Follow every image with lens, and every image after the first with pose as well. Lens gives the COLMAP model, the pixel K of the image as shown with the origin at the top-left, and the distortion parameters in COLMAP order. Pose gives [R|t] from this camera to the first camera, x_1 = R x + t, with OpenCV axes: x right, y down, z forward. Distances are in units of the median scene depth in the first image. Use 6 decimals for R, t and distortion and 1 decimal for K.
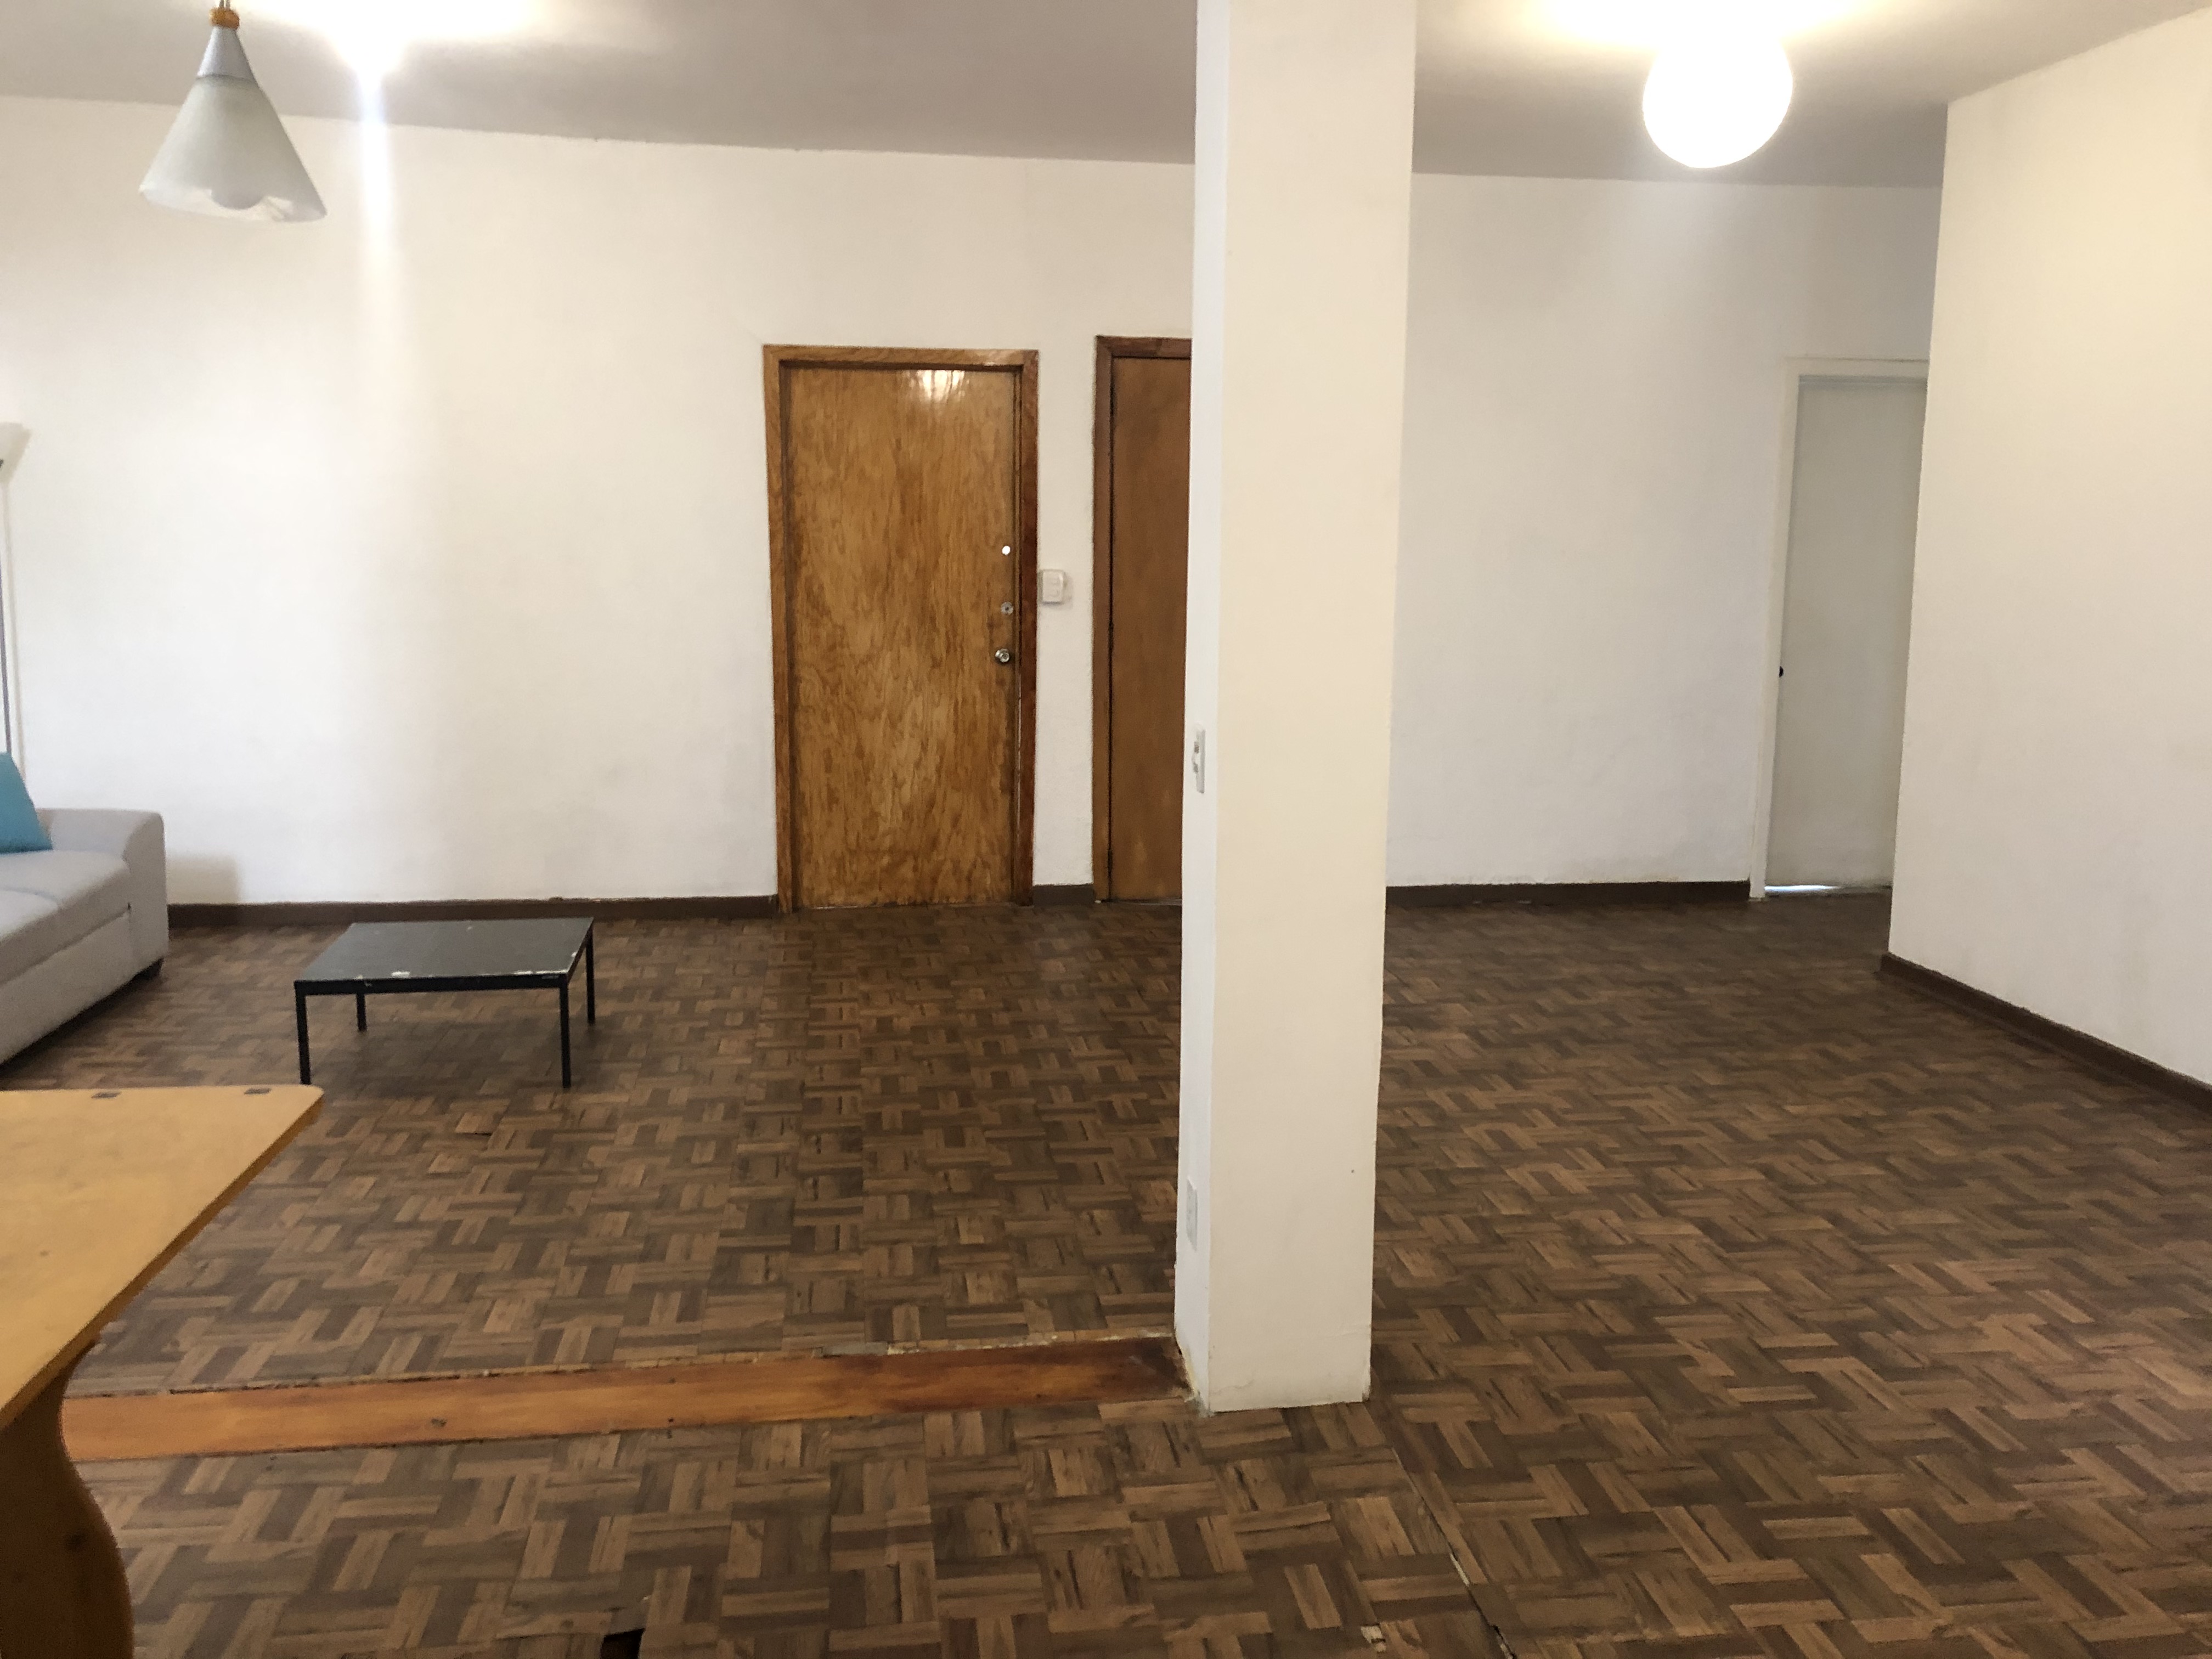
lens RADIAL K [[1815.6, 0, 1099.5], [0, 1815.6, 840.5], [0, 0, 1]] dist [0.042413, -0.042771]
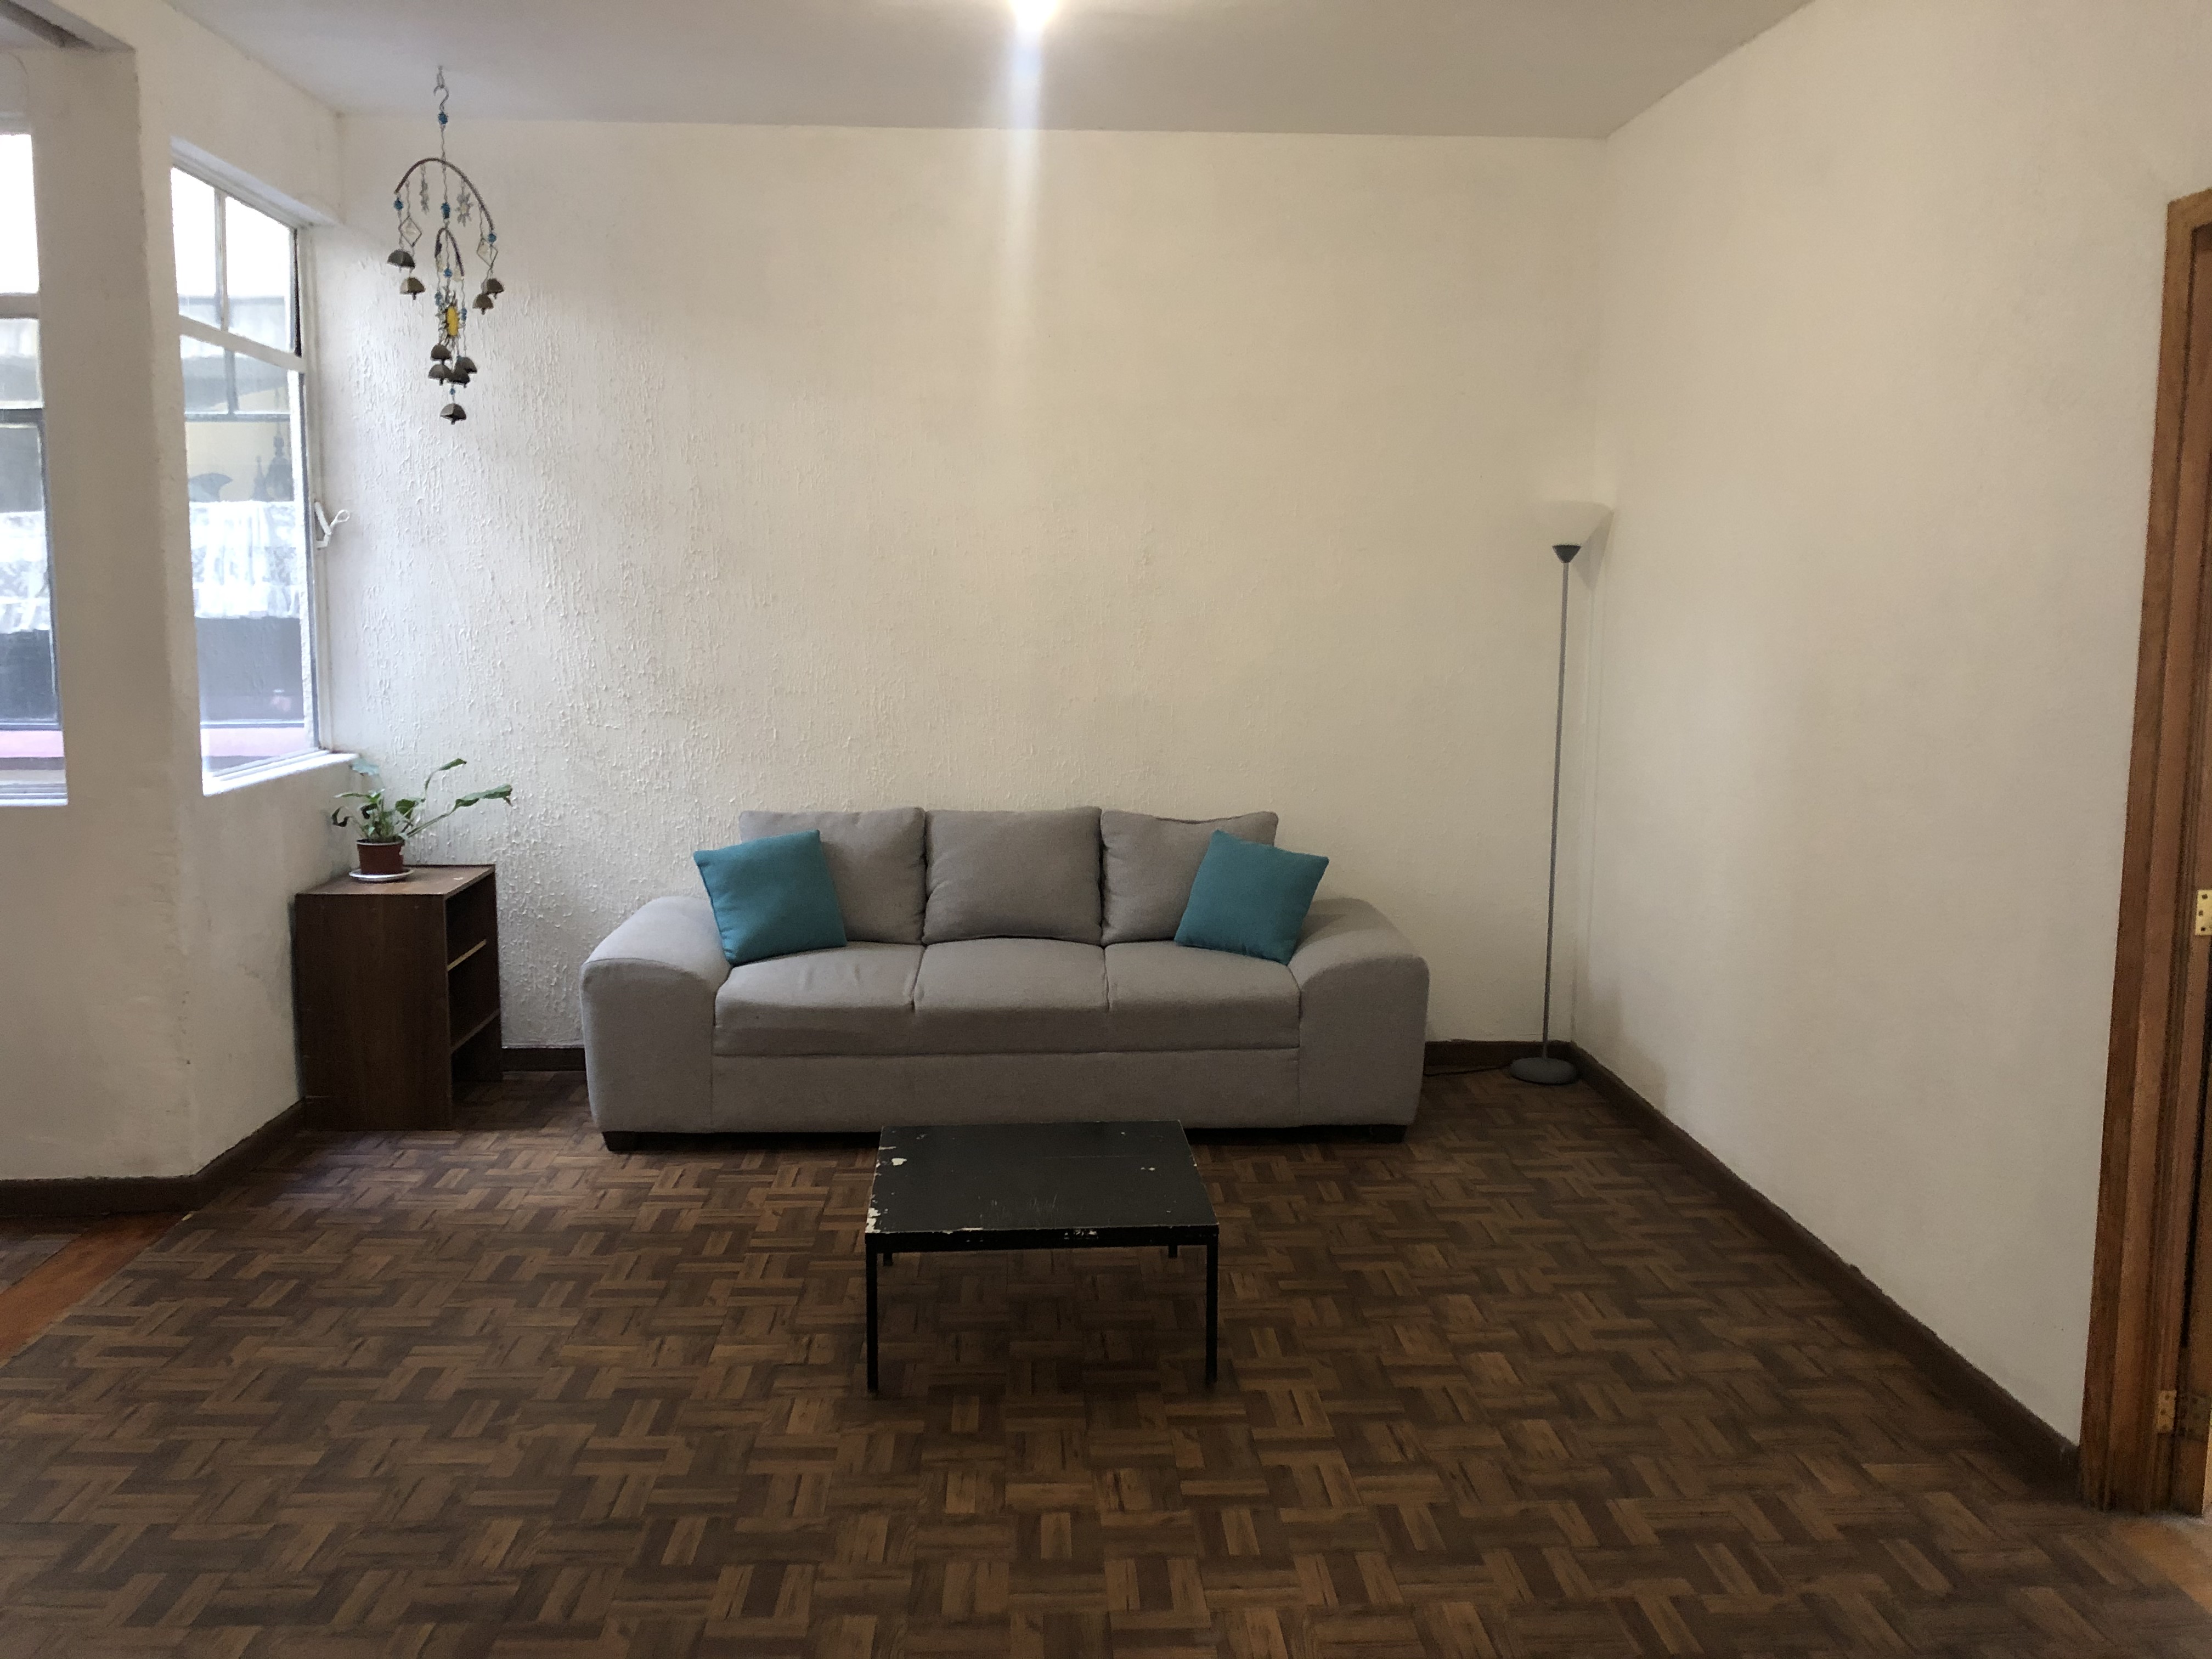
lens RADIAL K [[1815.6, 0, 1098.3], [0, 1815.6, 809.6], [0, 0, 1]] dist [0.042413, -0.042771]
pose [[-0.102553, 0.109853, -0.988643, 0.481842], [-0.174674, 0.976451, 0.126617, -0.244249], [0.979271, 0.185676, -0.080950, 1.384491]]
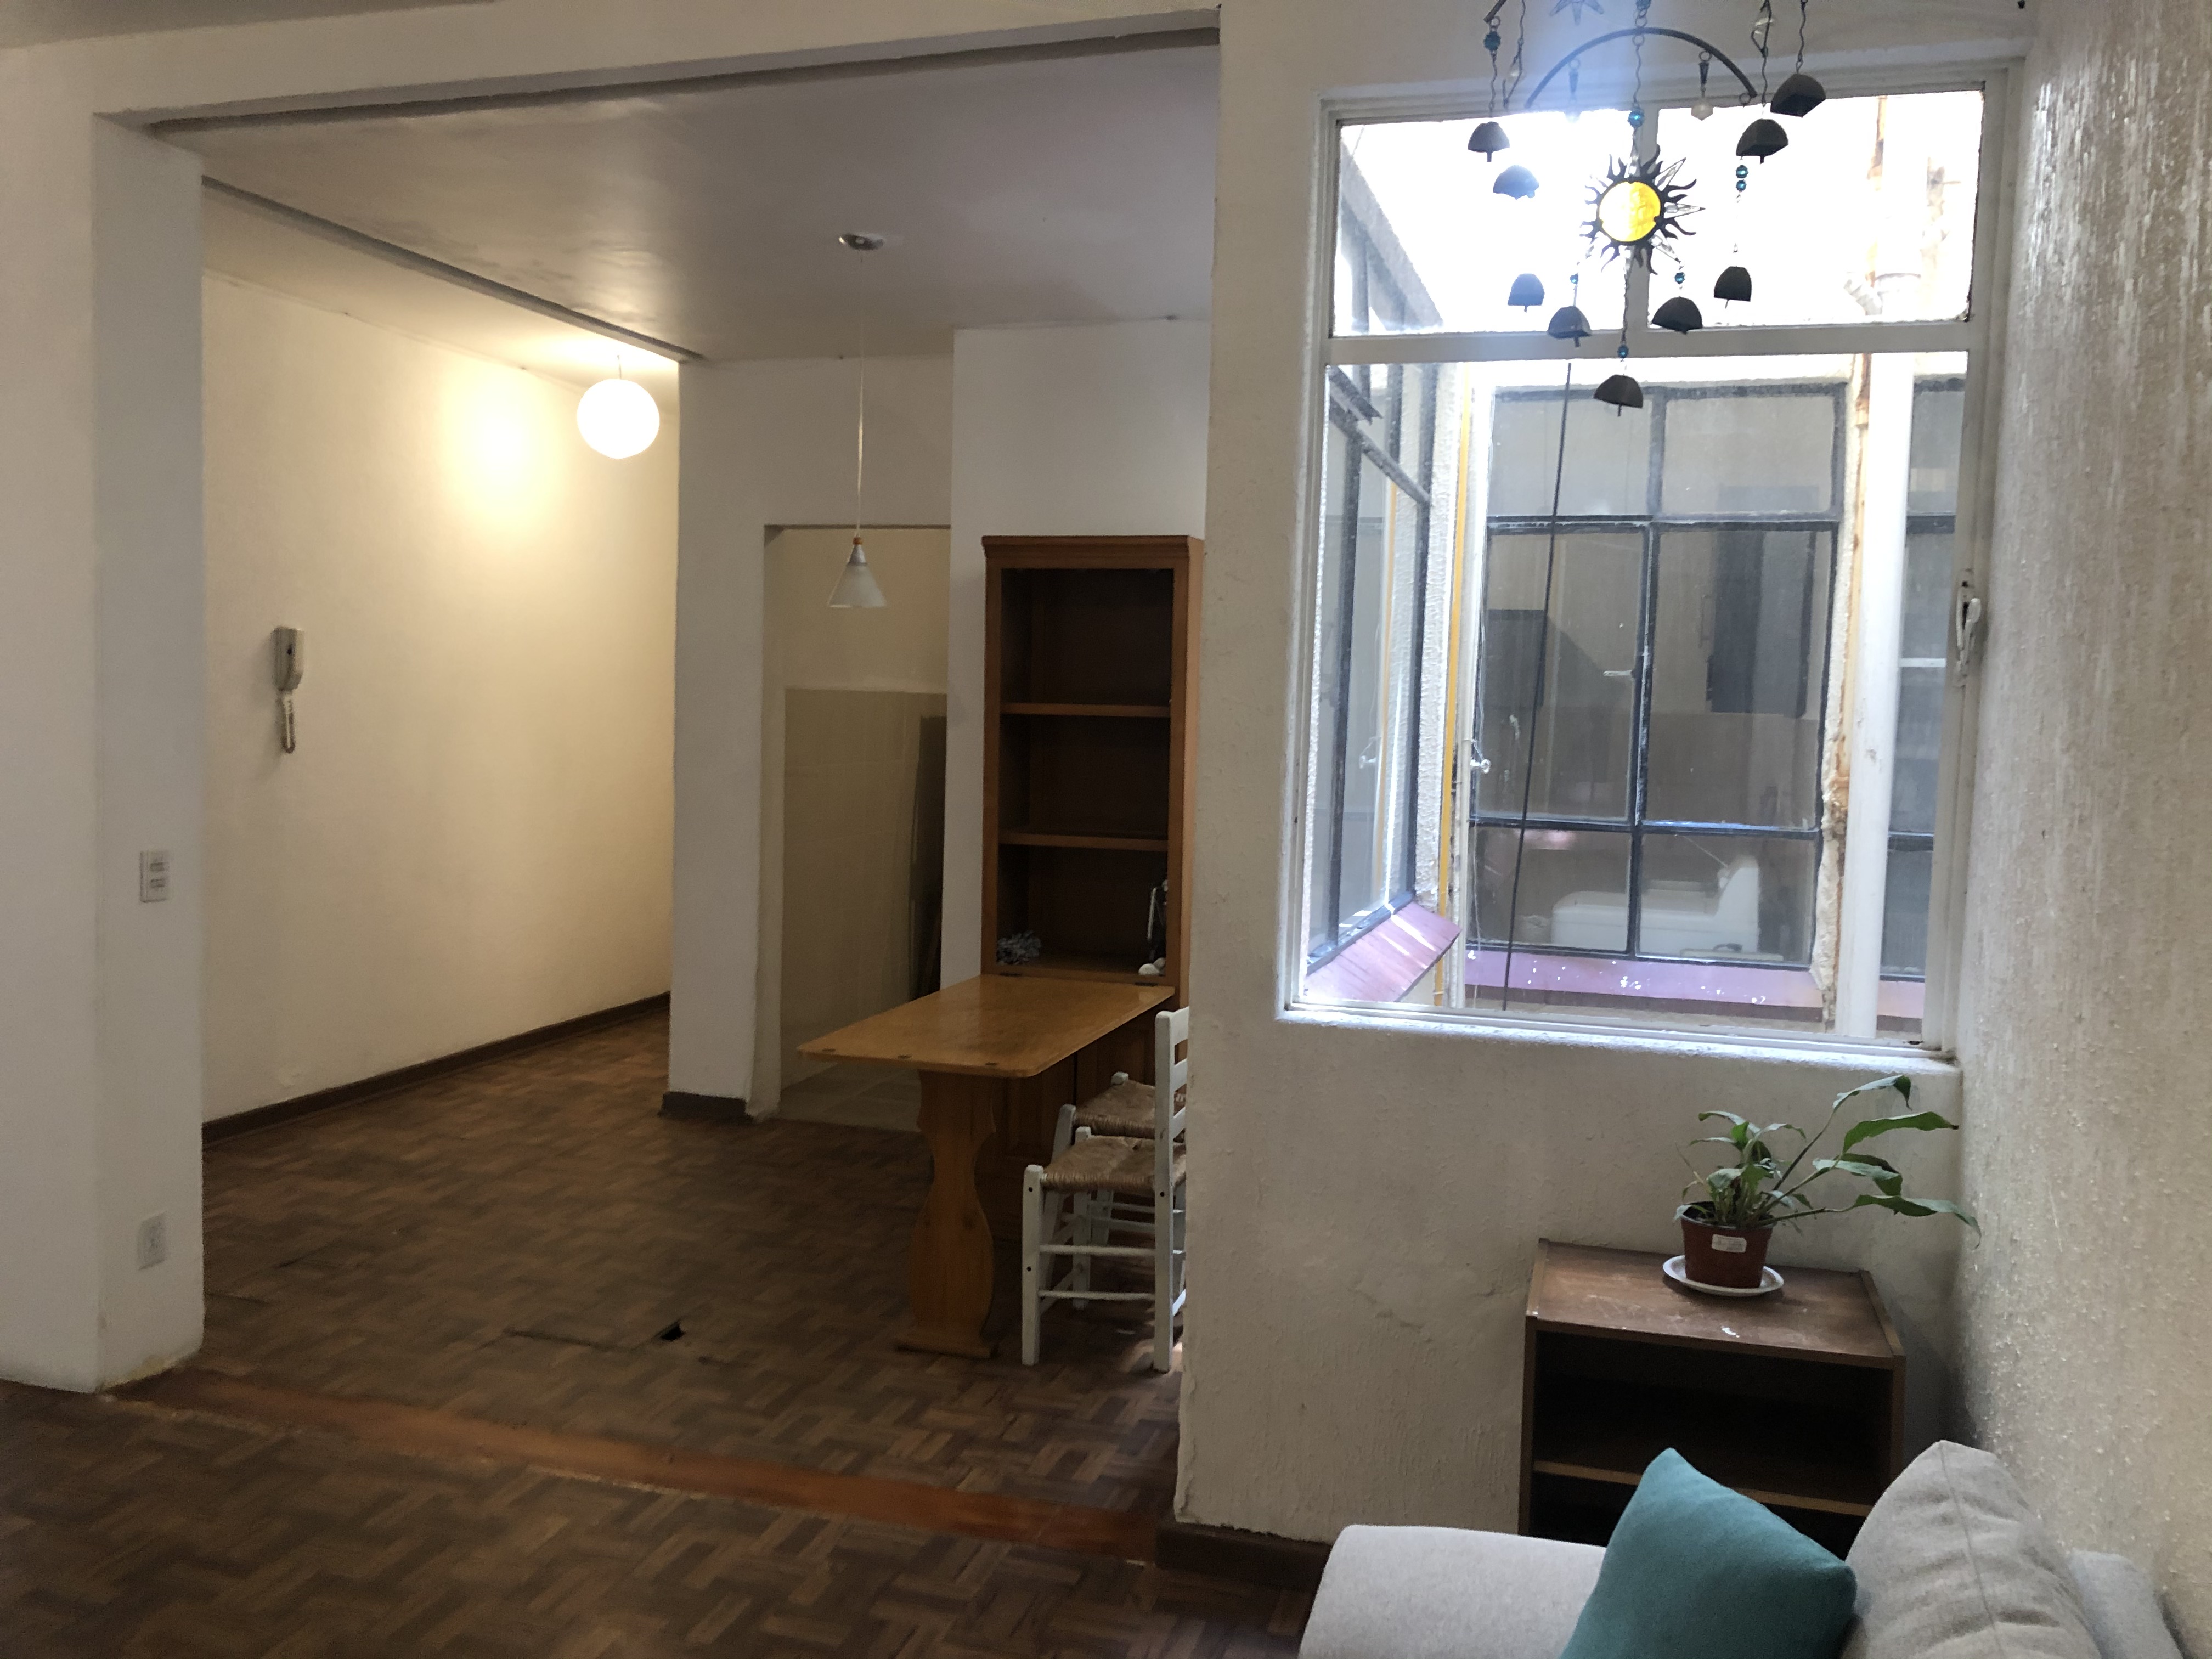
lens RADIAL K [[1815.6, 0, 1110.7], [0, 1815.6, 820.4], [0, 0, 1]] dist [0.042413, -0.042771]
pose [[-0.908827, -0.064252, 0.412195, -0.865776], [0.032421, 0.974201, 0.223339, -0.278042], [-0.415911, 0.216340, -0.883298, 1.461701]]
